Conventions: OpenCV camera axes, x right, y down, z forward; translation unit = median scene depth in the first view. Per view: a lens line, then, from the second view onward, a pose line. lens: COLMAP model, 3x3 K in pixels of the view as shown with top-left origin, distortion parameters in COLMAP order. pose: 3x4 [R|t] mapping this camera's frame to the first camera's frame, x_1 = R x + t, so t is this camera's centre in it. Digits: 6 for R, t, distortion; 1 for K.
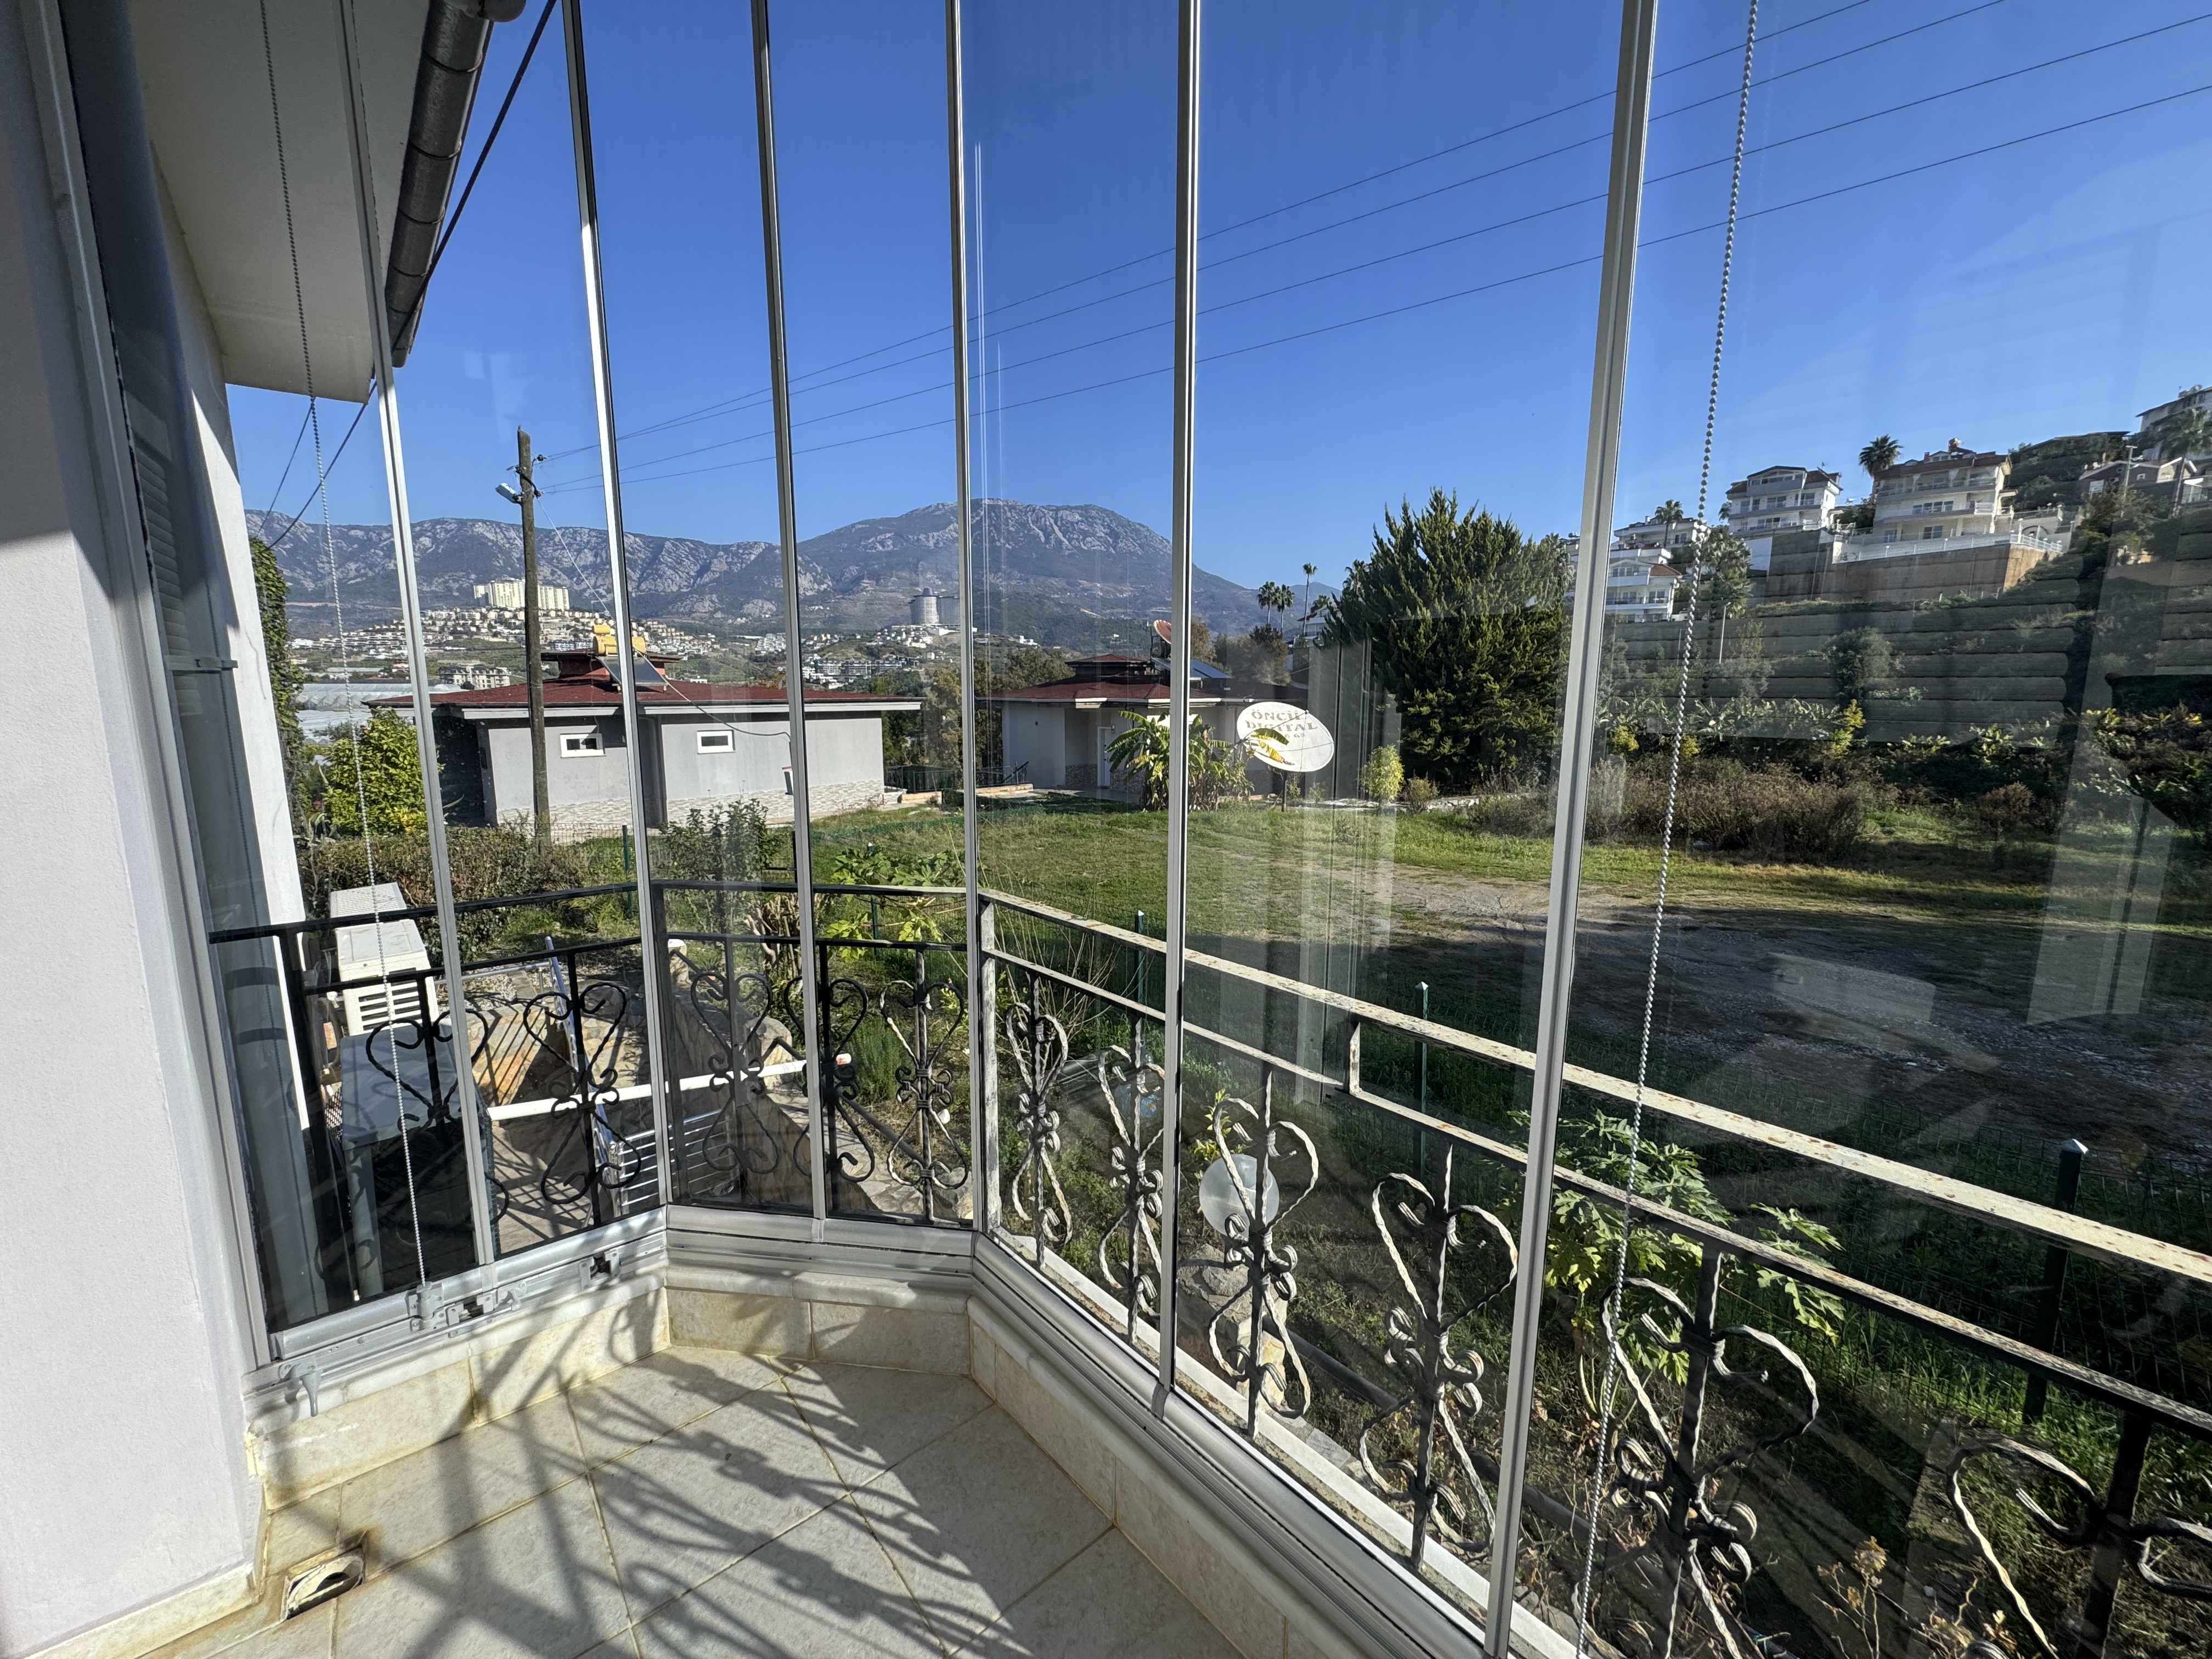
lens RADIAL K [[883.0, 0, 1096.6], [0, 883.0, 823.8], [0, 0, 1]] dist [0.002602, 0.000334]
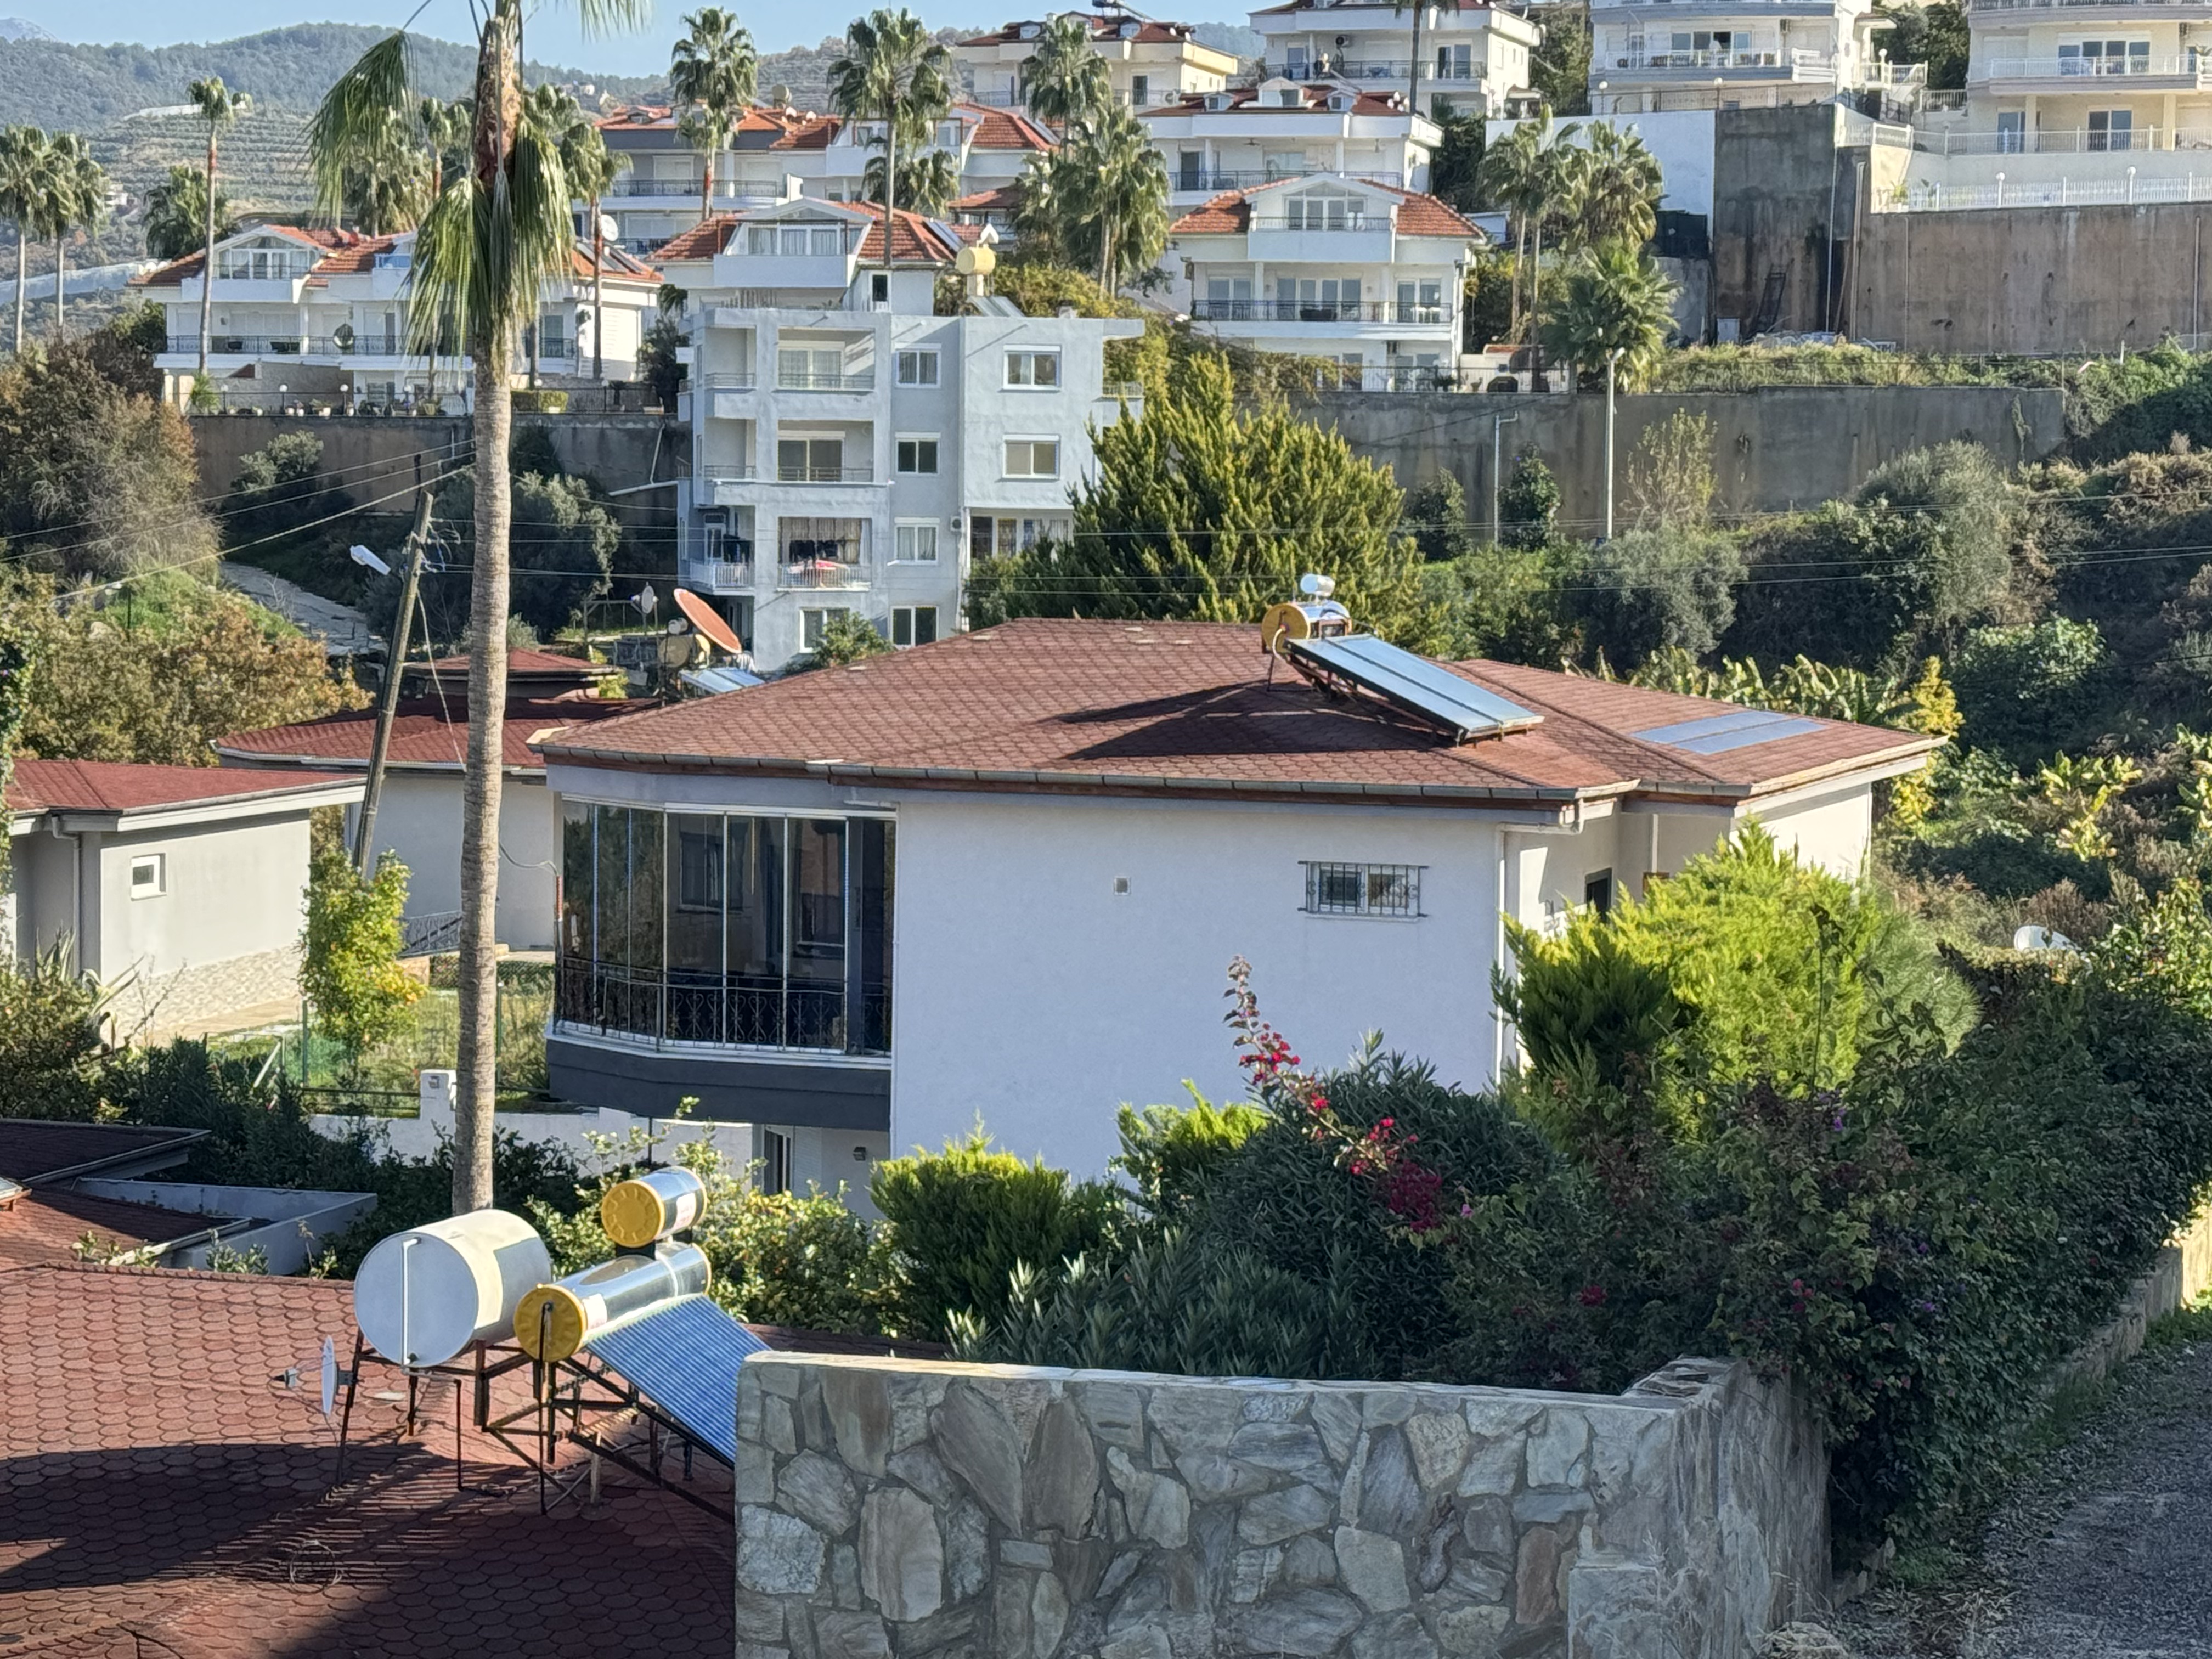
lens RADIAL K [[4798.3, 0, 1107.4], [0, 4798.3, 830.8], [0, 0, 1]] dist [0.263015, 0.000000]
pose [[0.870458, -0.025608, 0.491577, -0.283729], [0.064268, 0.996010, -0.061917, 0.020150], [-0.488030, 0.085489, 0.868630, -0.377921]]
